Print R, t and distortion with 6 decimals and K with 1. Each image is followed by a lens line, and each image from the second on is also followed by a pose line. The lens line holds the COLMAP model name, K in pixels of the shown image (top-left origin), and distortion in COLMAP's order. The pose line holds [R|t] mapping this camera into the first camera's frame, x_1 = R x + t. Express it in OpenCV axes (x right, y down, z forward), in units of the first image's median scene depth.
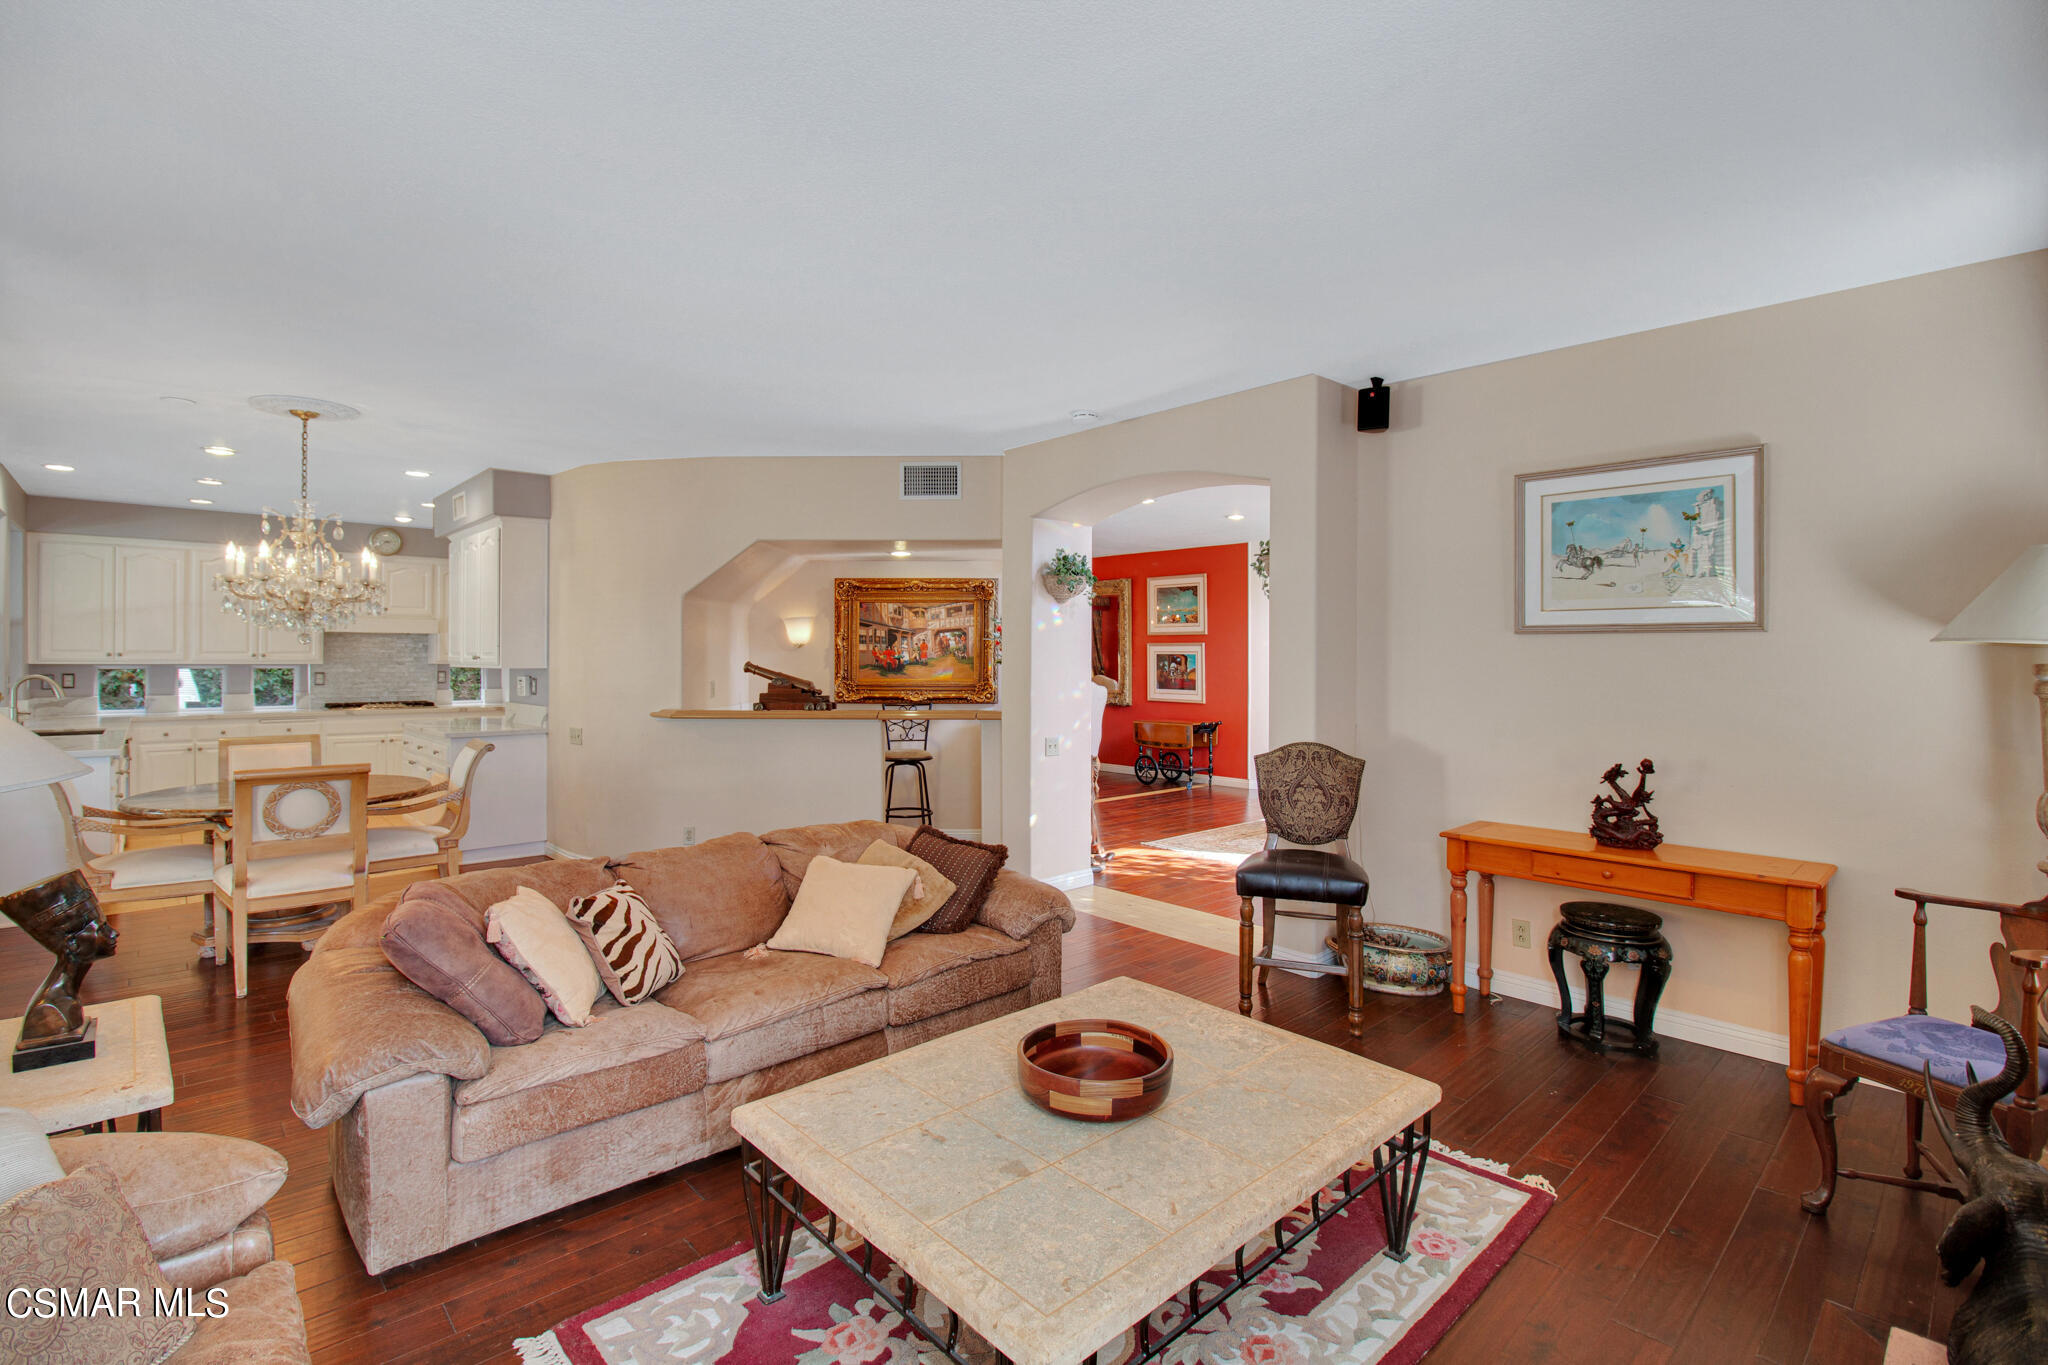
lens RADIAL K [[942.1, 0, 1021.6], [0, 942.1, 654.6], [0, 0, 1]] dist [0.008572, -0.016538]
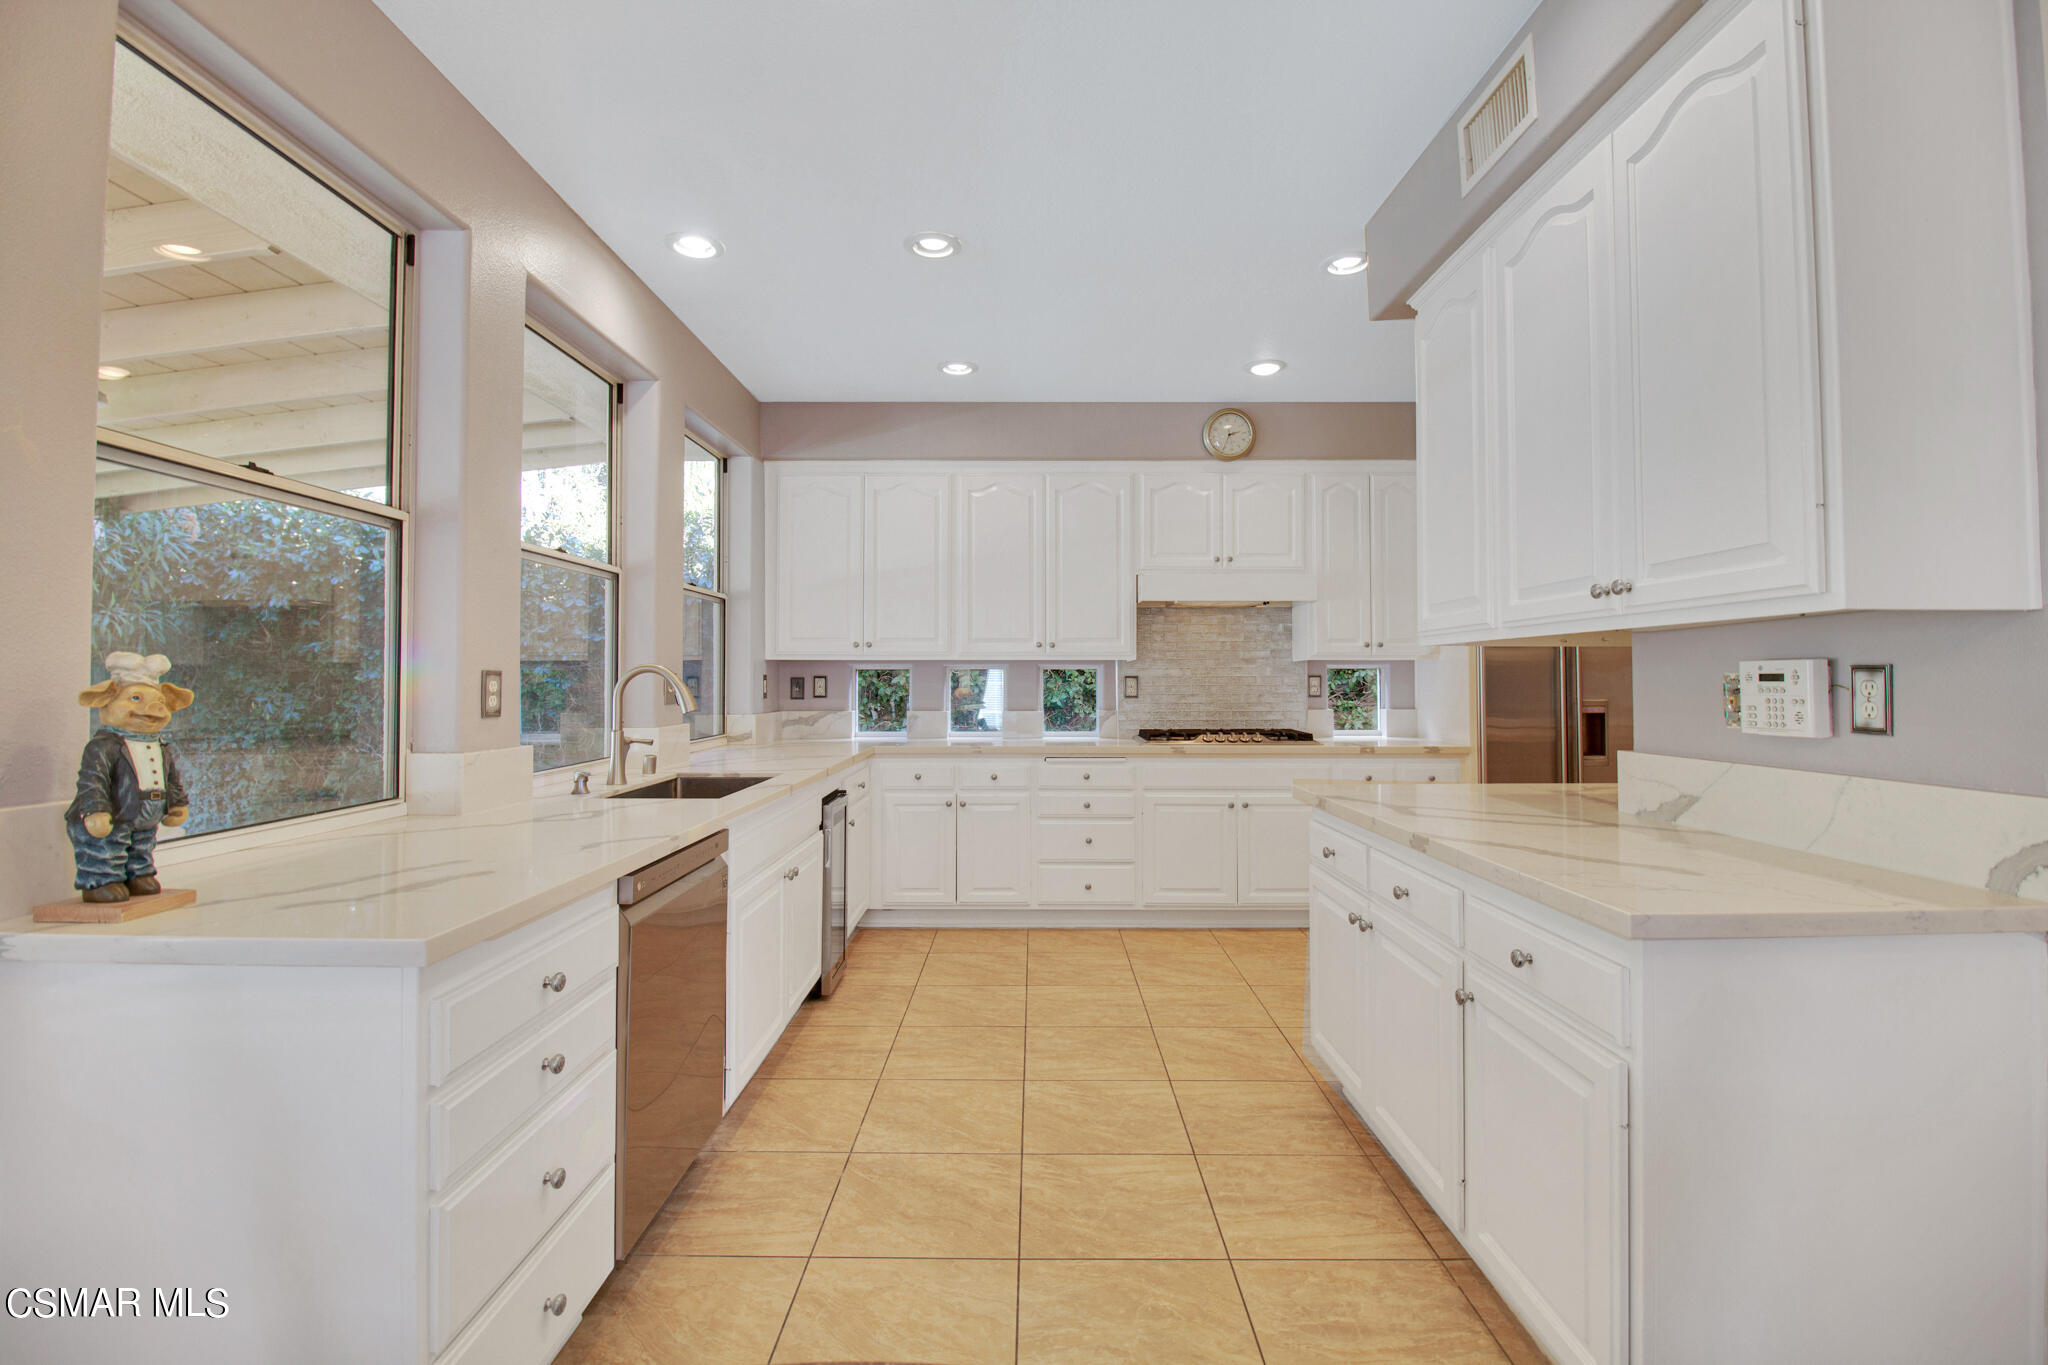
lens RADIAL K [[942.1, 0, 1021.6], [0, 942.1, 654.6], [0, 0, 1]] dist [0.008572, -0.016538]
pose [[0.727225, -0.025791, -0.685915, -0.396954], [0.005693, 0.999486, -0.031545, 0.023767], [0.686376, 0.019035, 0.726998, 0.532496]]
